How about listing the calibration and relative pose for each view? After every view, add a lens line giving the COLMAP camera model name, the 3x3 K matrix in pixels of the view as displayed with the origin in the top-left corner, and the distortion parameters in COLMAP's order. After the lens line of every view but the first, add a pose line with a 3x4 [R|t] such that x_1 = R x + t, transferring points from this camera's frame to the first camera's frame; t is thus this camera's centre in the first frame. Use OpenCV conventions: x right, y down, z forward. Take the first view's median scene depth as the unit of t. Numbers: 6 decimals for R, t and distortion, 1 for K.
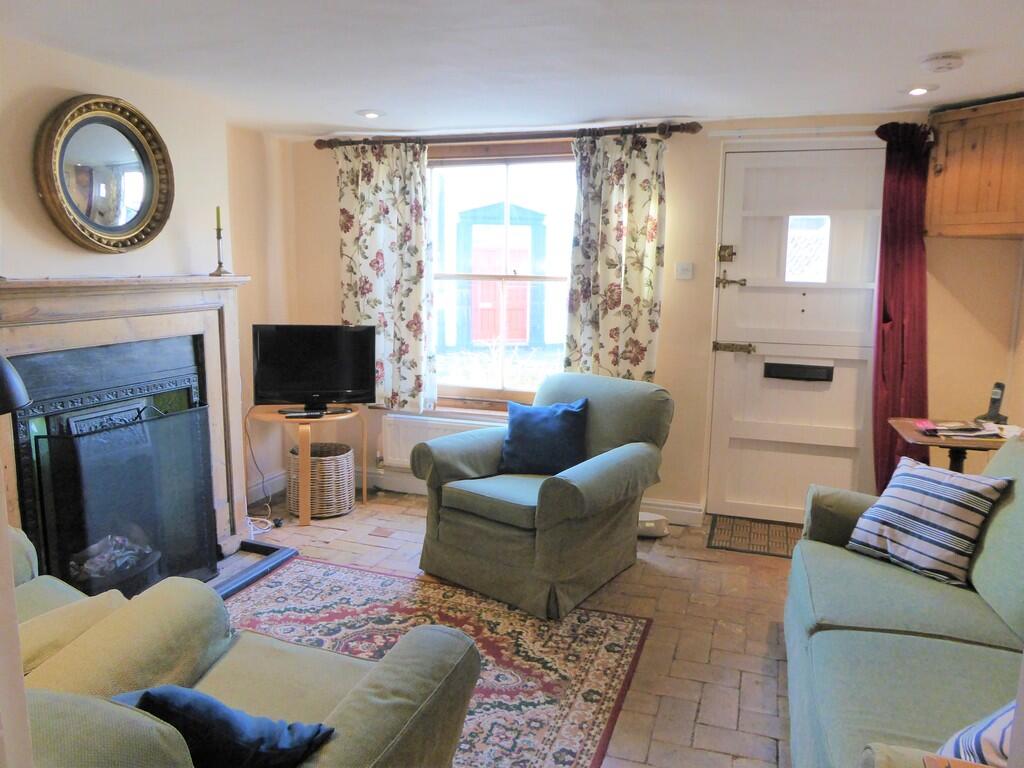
lens RADIAL K [[732.3, 0, 515.7], [0, 732.3, 380.0], [0, 0, 1]] dist [-0.013663, -0.000843]
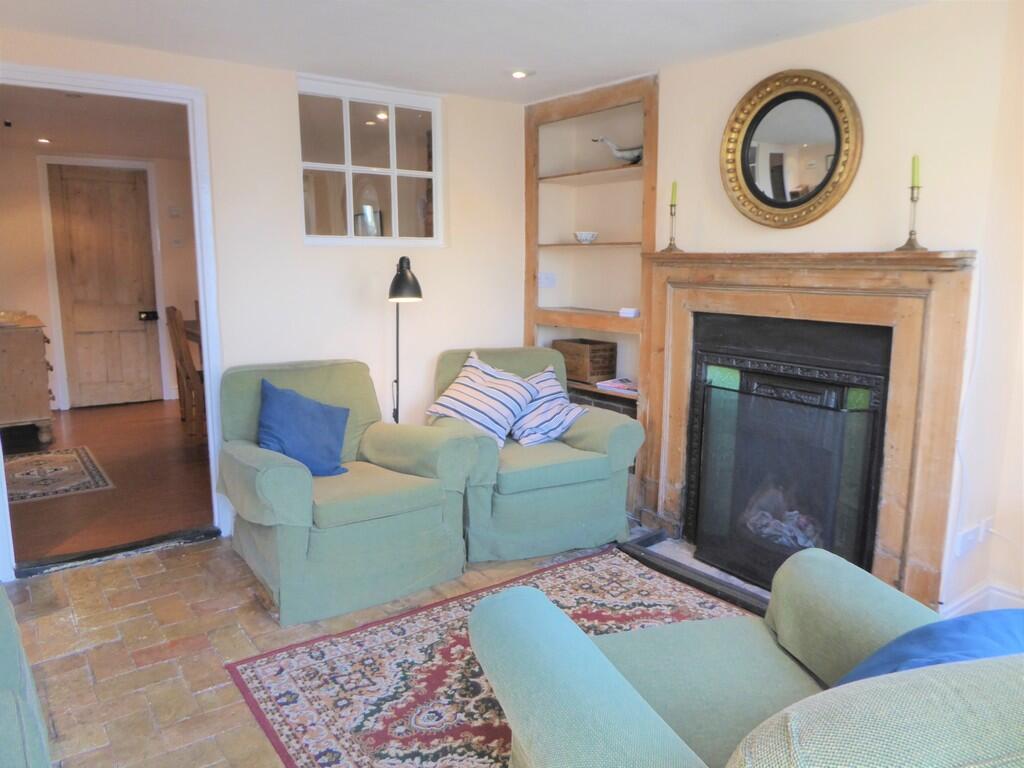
lens RADIAL K [[732.3, 0, 515.7], [0, 732.3, 380.0], [0, 0, 1]] dist [-0.013663, -0.000843]
pose [[-0.558863, 0.123020, -0.820085, 0.602786], [-0.141979, 0.960138, 0.240784, -0.190762], [0.817016, 0.251000, -0.519119, 1.497579]]
